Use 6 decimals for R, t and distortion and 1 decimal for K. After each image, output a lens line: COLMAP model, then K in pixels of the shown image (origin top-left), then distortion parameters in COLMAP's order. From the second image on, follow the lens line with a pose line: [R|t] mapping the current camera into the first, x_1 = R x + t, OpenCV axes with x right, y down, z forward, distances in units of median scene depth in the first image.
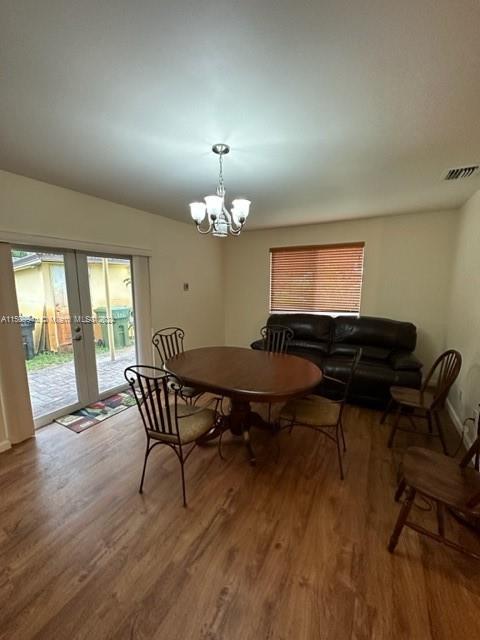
lens RADIAL K [[257.3, 0, 241.6], [0, 257.3, 319.8], [0, 0, 1]] dist [0.002209, 0.000246]
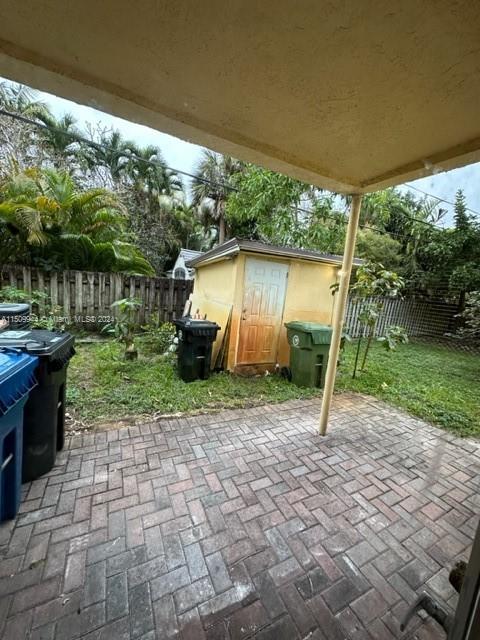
lens RADIAL K [[257.3, 0, 240.2], [0, 257.3, 319.2], [0, 0, 1]] dist [0.002209, 0.000246]
pose [[0.829595, 0.156003, -0.536129, -0.336043], [-0.173928, 0.984605, 0.017369, -0.045507], [0.530585, 0.078839, 0.843957, 0.382347]]
